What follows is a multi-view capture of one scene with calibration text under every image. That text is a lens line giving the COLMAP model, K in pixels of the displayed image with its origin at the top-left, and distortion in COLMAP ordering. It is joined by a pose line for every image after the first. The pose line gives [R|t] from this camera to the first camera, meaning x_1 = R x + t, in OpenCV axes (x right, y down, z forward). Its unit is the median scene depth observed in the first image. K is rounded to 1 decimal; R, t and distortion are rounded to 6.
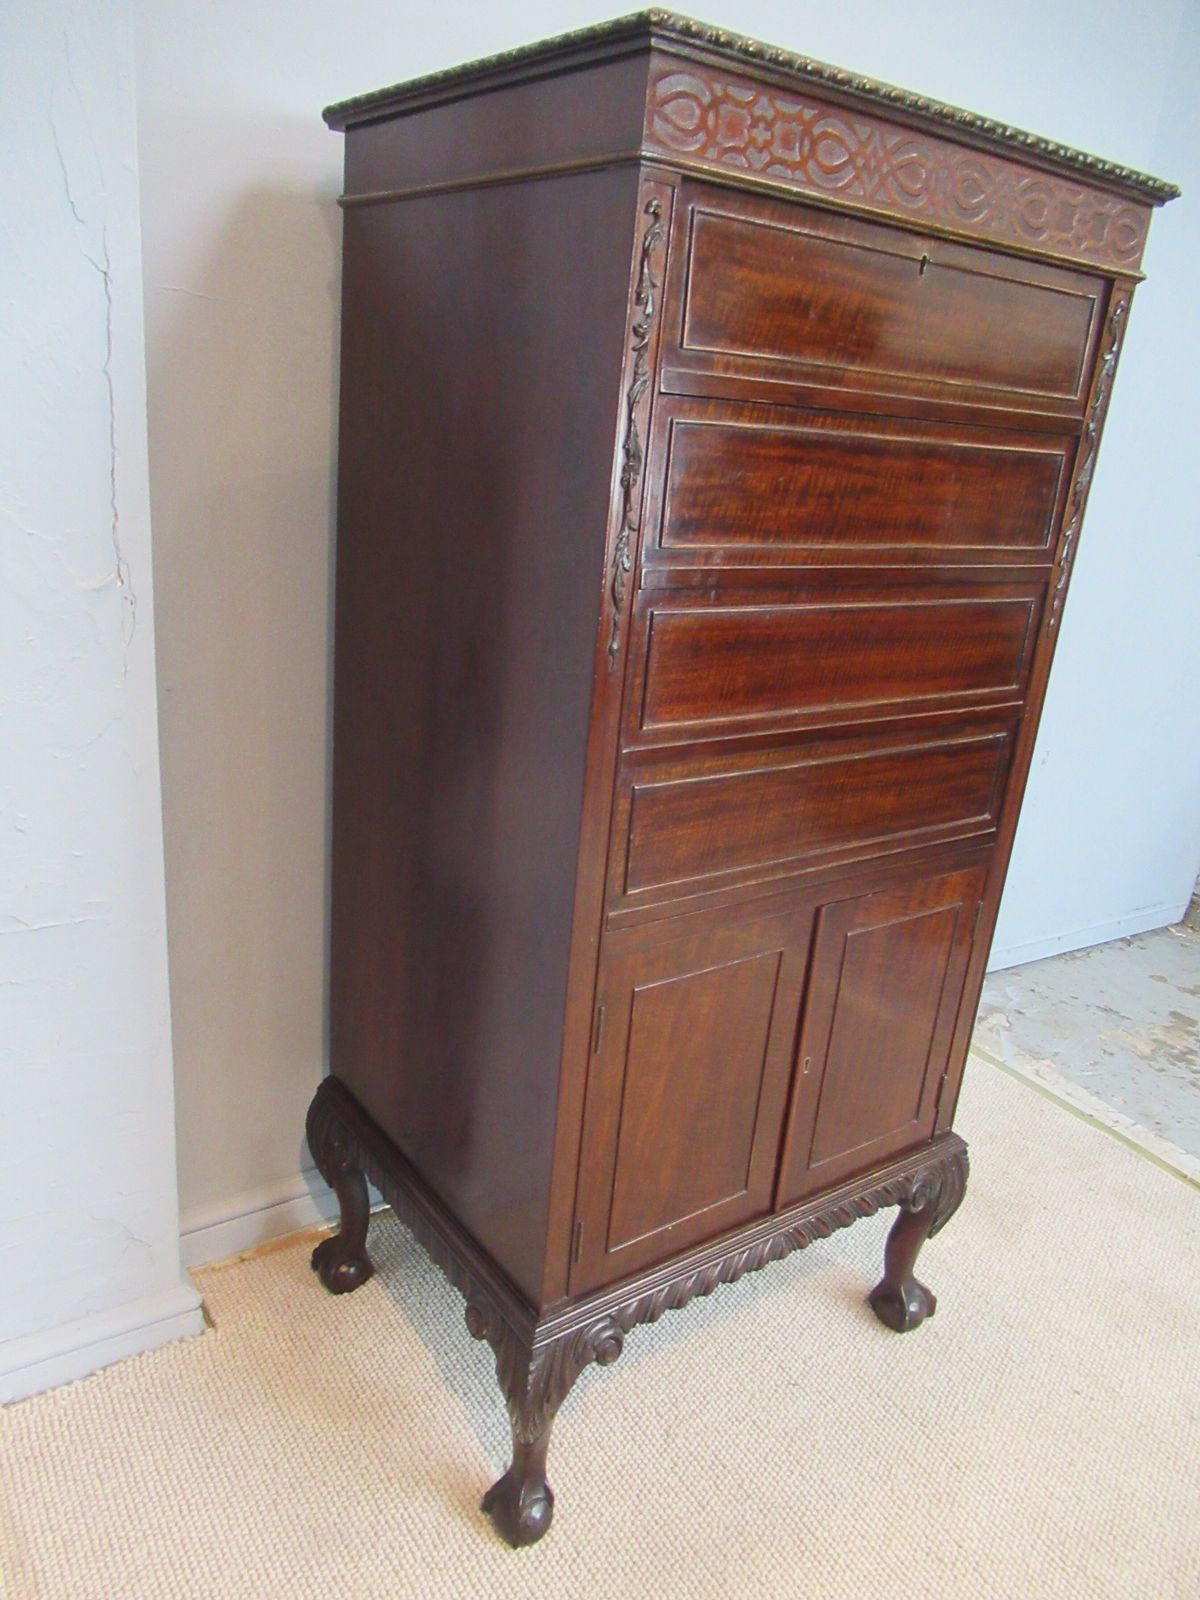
lens RADIAL K [[1189.5, 0, 605.3], [0, 1189.5, 792.5], [0, 0, 1]] dist [0.004097, 0.003741]
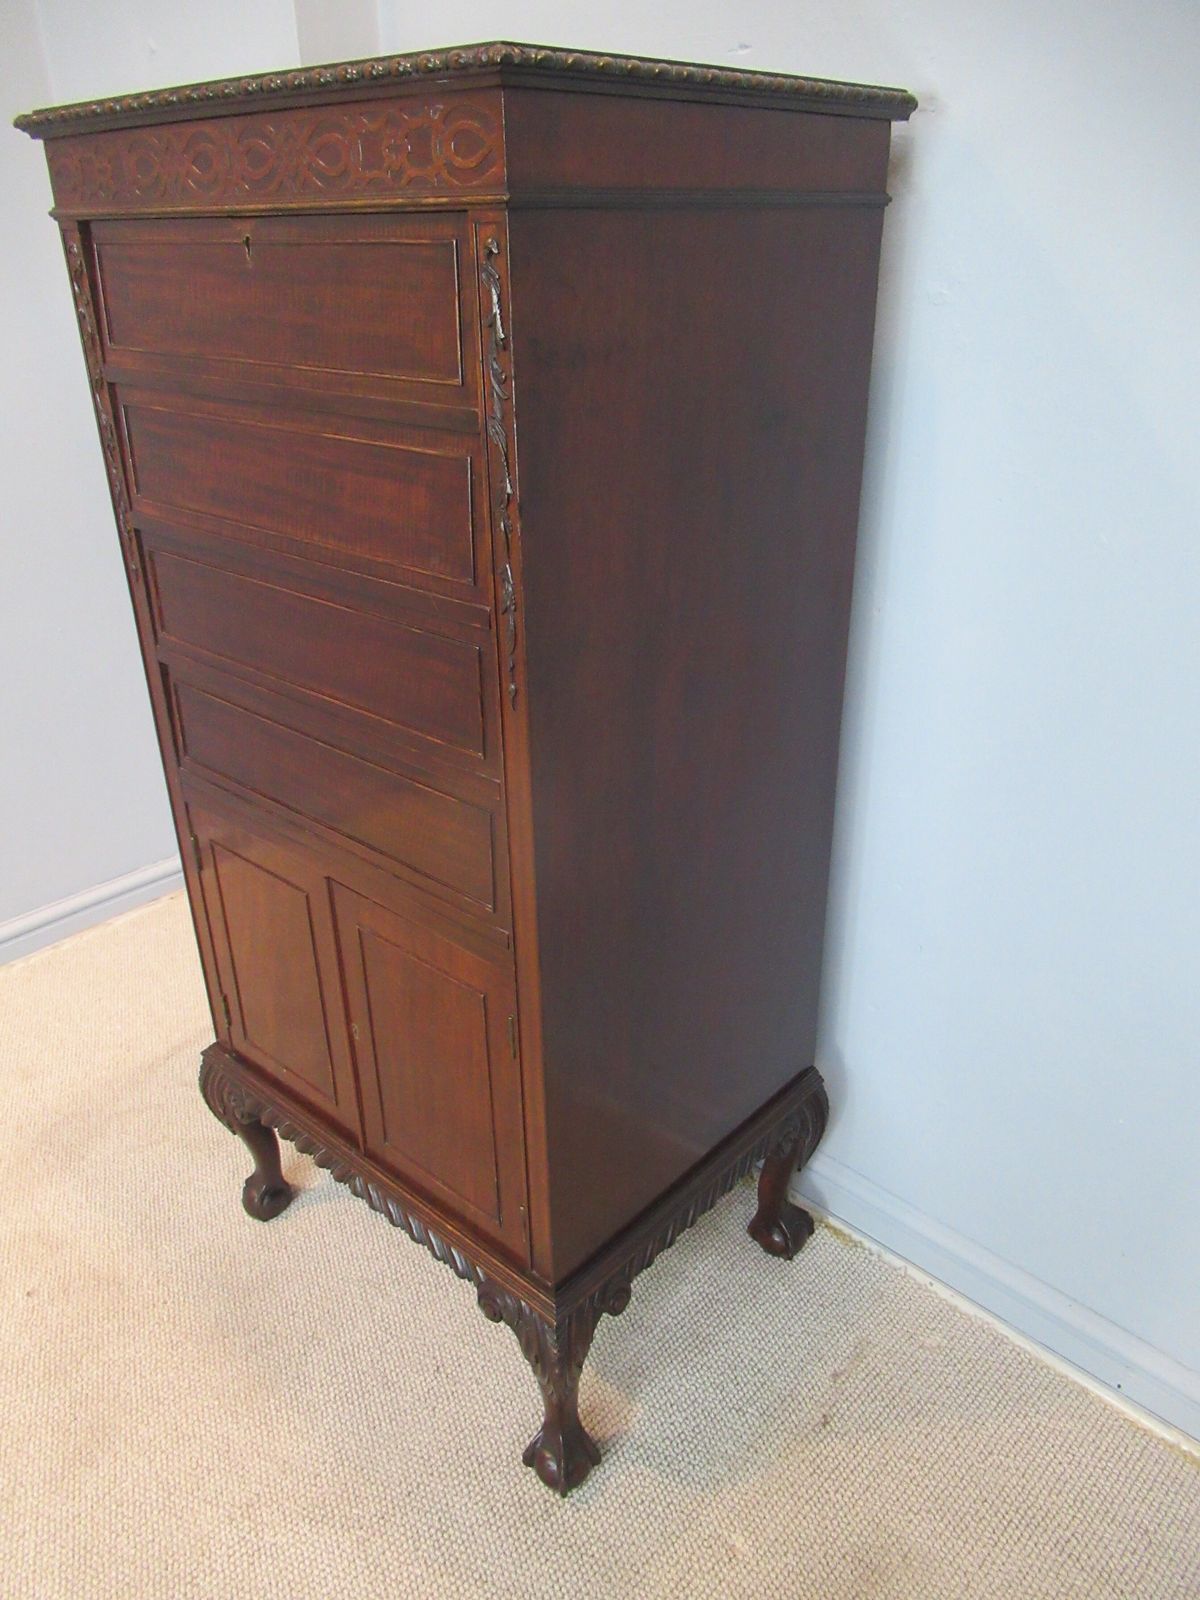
lens RADIAL K [[1193.8, 0, 599.1], [0, 1193.8, 793.8], [0, 0, 1]] dist [-0.006158, 0.009549]
pose [[0.202607, 0.336496, -0.919631, 1.130908], [-0.278963, 0.920029, 0.275183, -0.314349], [0.938685, 0.200789, 0.280274, 0.896163]]
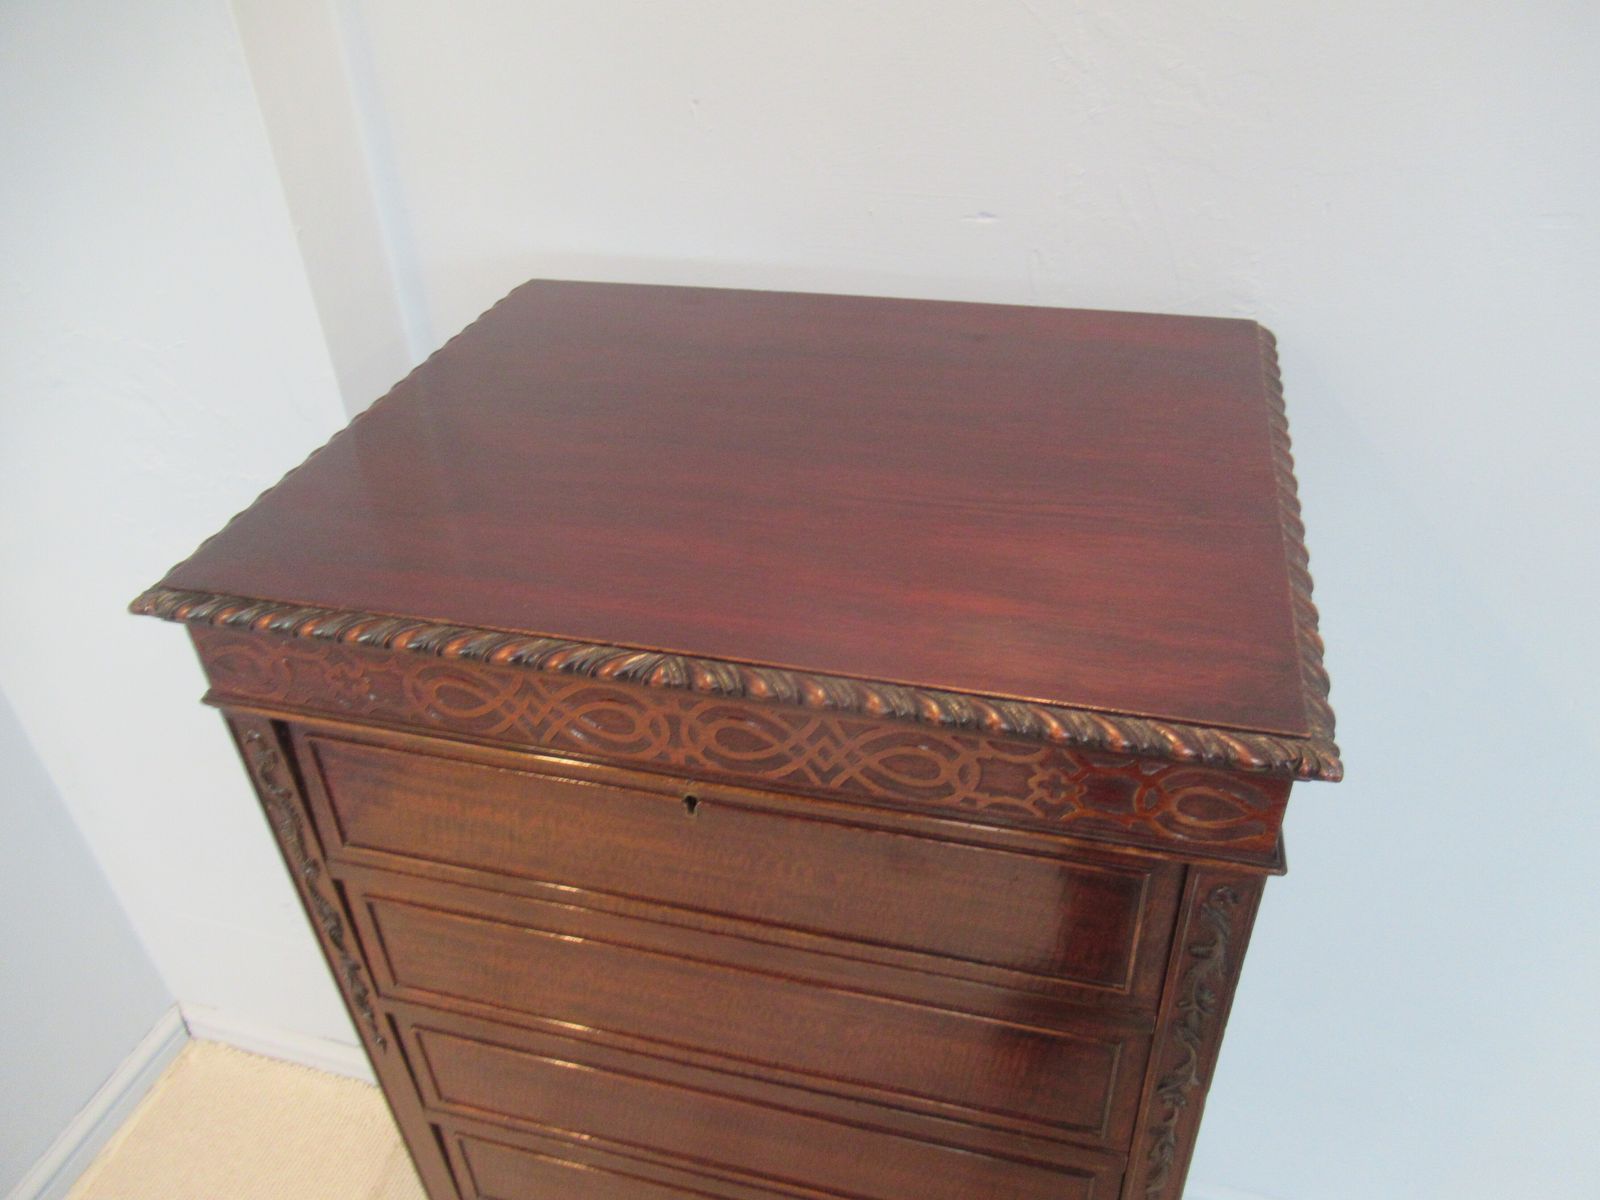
lens RADIAL K [[1193.8, 0, 800.0], [0, 1193.8, 600.0], [0, 0, 1]] dist [-0.006158, 0.009549]
pose [[0.620745, 0.343723, -0.704649, 0.619509], [-0.149197, 0.934138, 0.324233, -0.647968], [0.769686, -0.096134, 0.631143, 0.517573]]
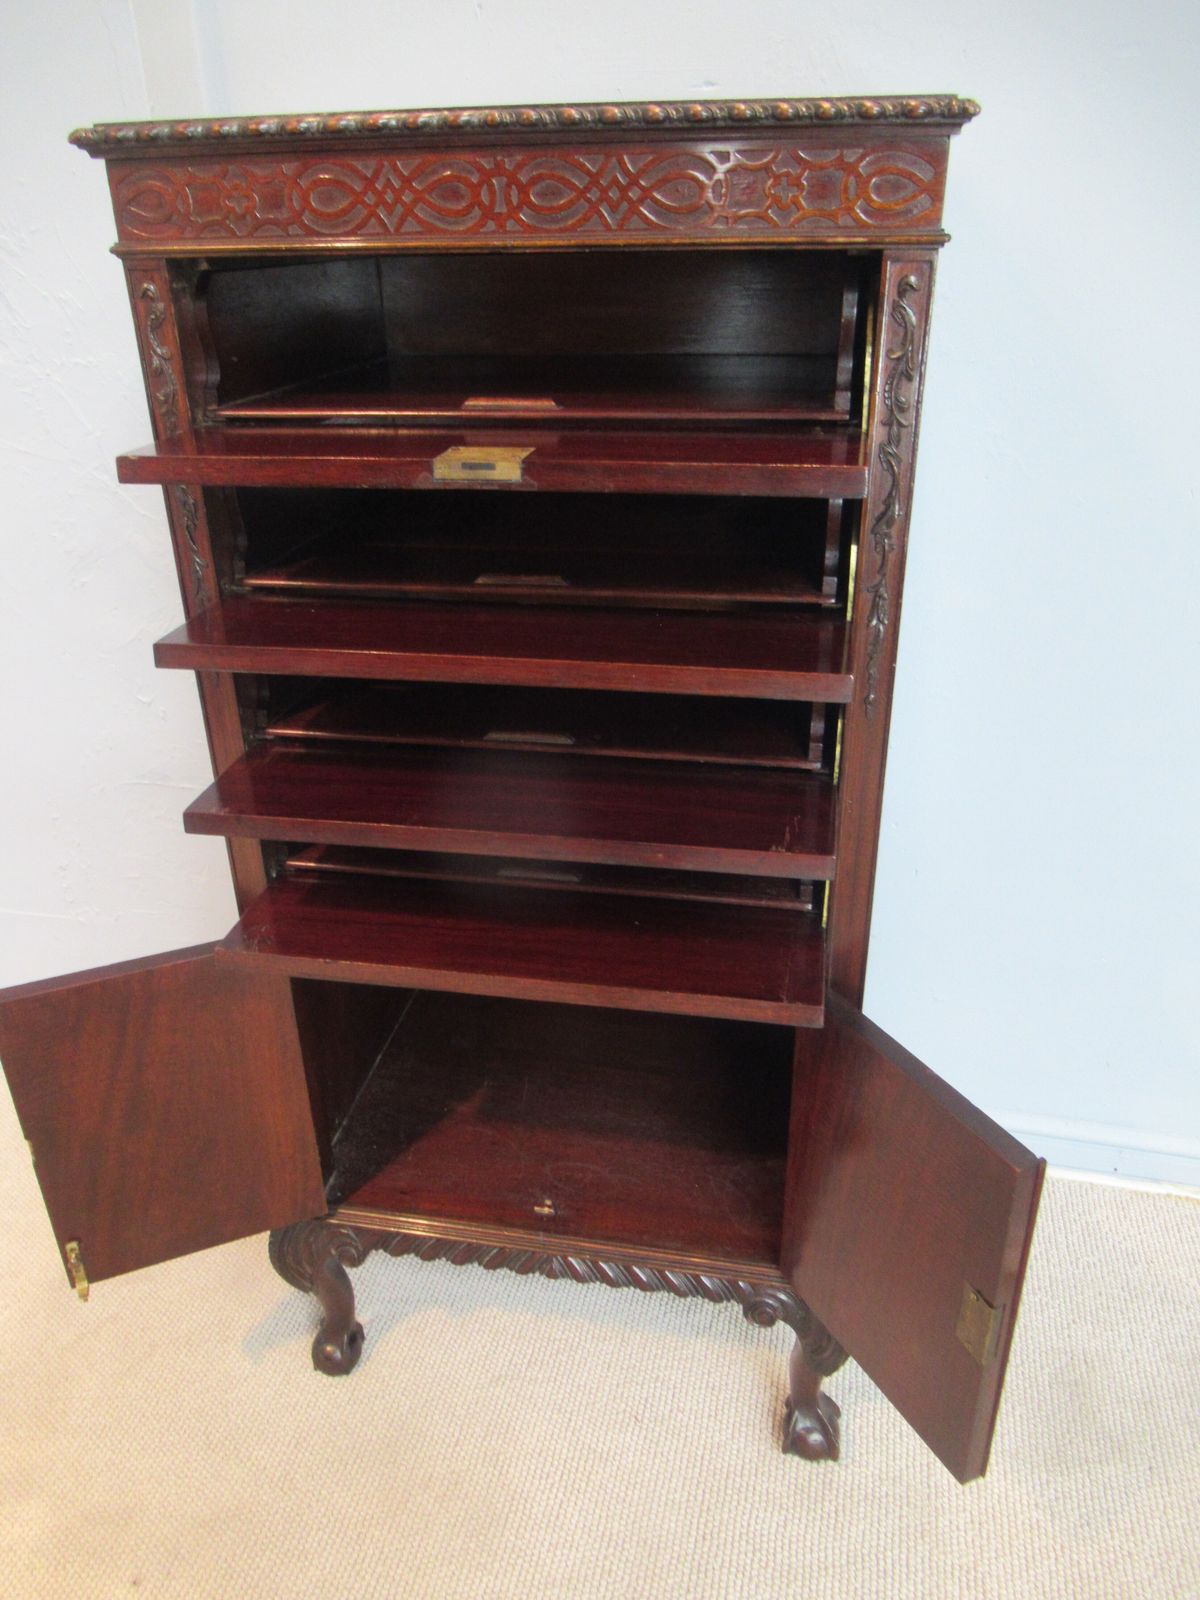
lens RADIAL K [[1181.5, 0, 598.1], [0, 1181.5, 788.4], [0, 0, 1]] dist [-0.007206, 0.001655]
pose [[0.677118, 0.222557, -0.701412, 0.838723], [-0.156547, 0.974916, 0.158215, -0.187789], [0.719030, 0.002673, 0.694974, 0.361393]]
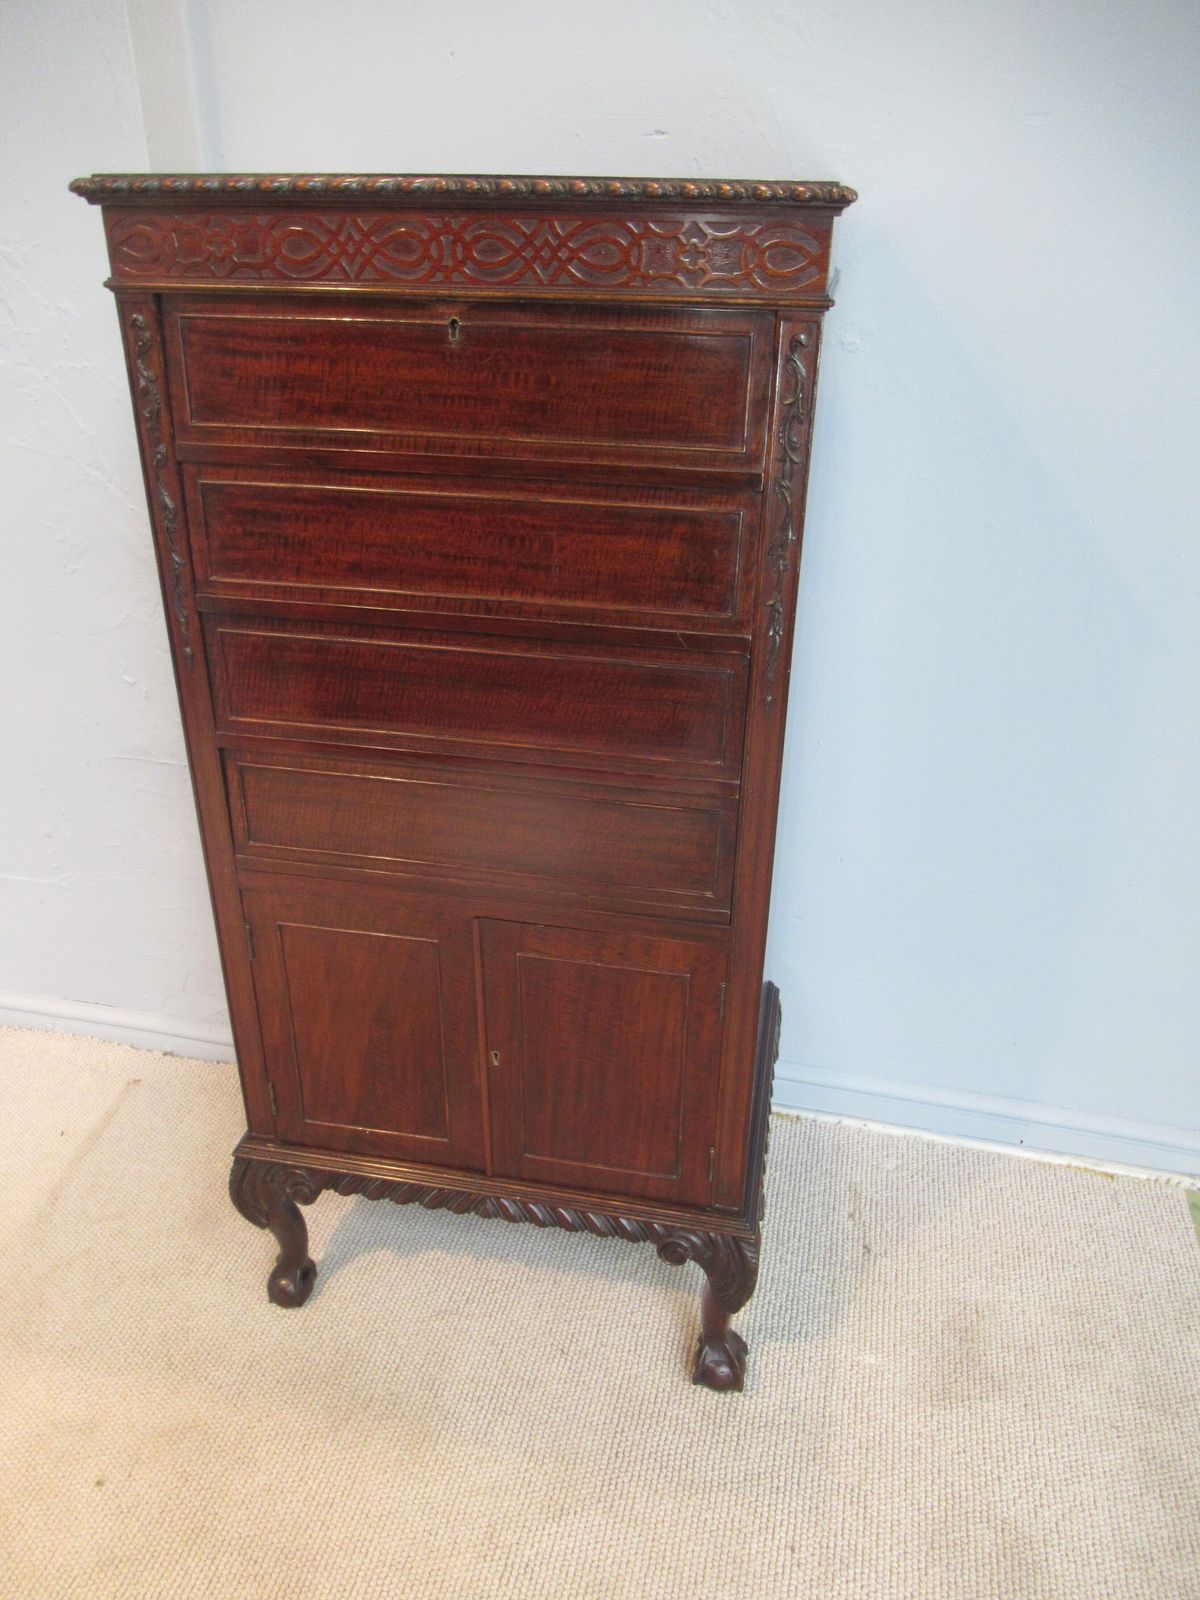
lens RADIAL K [[1181.5, 0, 598.1], [0, 1181.5, 788.4], [0, 0, 1]] dist [-0.007206, 0.001655]
pose [[0.676779, 0.247345, -0.693390, 0.944785], [-0.185324, 0.968778, 0.164696, -0.208719], [0.712478, 0.017039, 0.701488, 0.322861]]
